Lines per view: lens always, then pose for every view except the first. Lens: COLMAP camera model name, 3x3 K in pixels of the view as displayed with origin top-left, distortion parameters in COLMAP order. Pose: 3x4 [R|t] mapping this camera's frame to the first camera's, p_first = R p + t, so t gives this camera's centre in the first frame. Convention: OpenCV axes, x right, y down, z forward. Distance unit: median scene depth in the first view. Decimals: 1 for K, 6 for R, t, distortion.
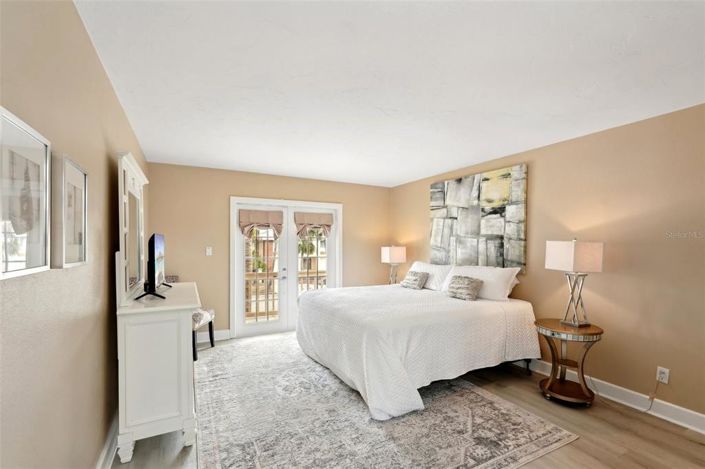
lens RADIAL K [[322.1, 0, 365.4], [0, 322.1, 244.5], [0, 0, 1]] dist [-0.011487, 0.007382]
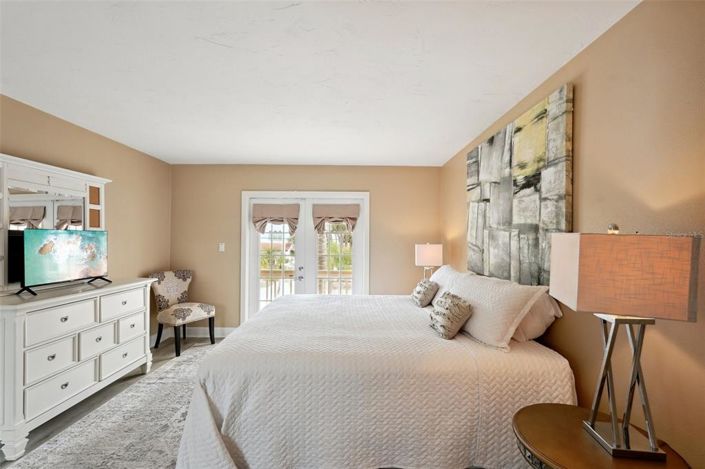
lens RADIAL K [[322.1, 0, 356.9], [0, 322.1, 238.4], [0, 0, 1]] dist [-0.011487, 0.007382]
pose [[0.877856, -0.001196, -0.478924, 0.394709], [-0.003350, 0.999957, -0.008636, 0.000636], [0.478913, 0.009186, 0.877814, 0.347438]]
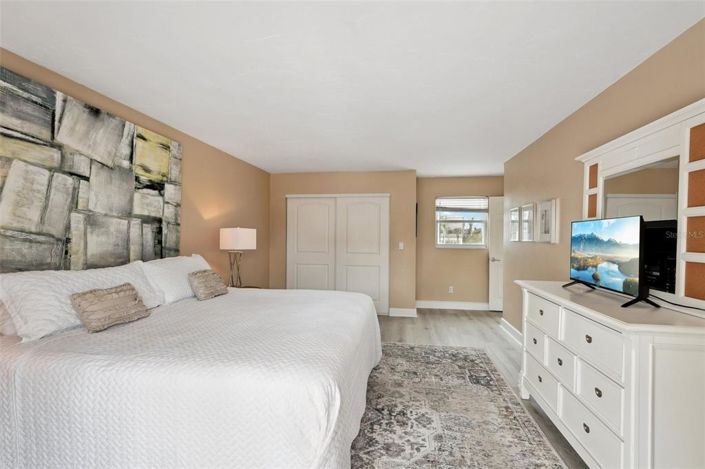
lens RADIAL K [[322.1, 0, 341.9], [0, 322.1, 237.5], [0, 0, 1]] dist [-0.011487, 0.007382]
pose [[-0.761698, -0.014791, 0.647763, -0.420467], [-0.009804, 0.999888, 0.011304, 0.006113], [-0.647858, 0.002259, -0.761758, 1.246209]]
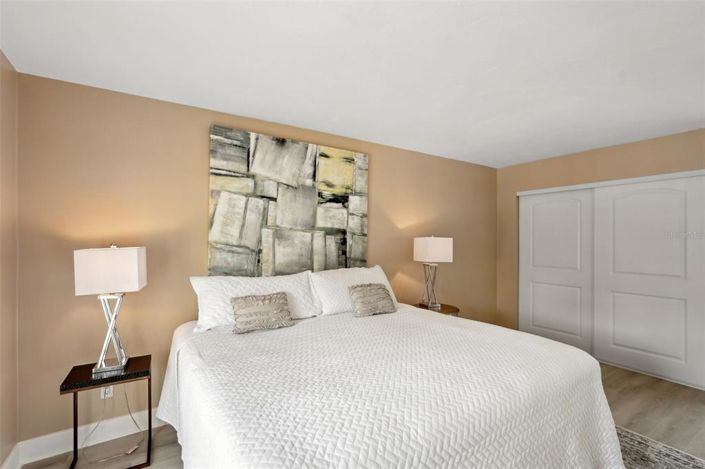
lens RADIAL K [[322.1, 0, 336.1], [0, 322.1, 241.4], [0, 0, 1]] dist [-0.011487, 0.007382]
pose [[-0.043467, -0.009258, 0.999012, -0.390711], [0.001012, 0.999956, 0.009311, -0.005085], [-0.999054, 0.001415, -0.043456, 1.000006]]
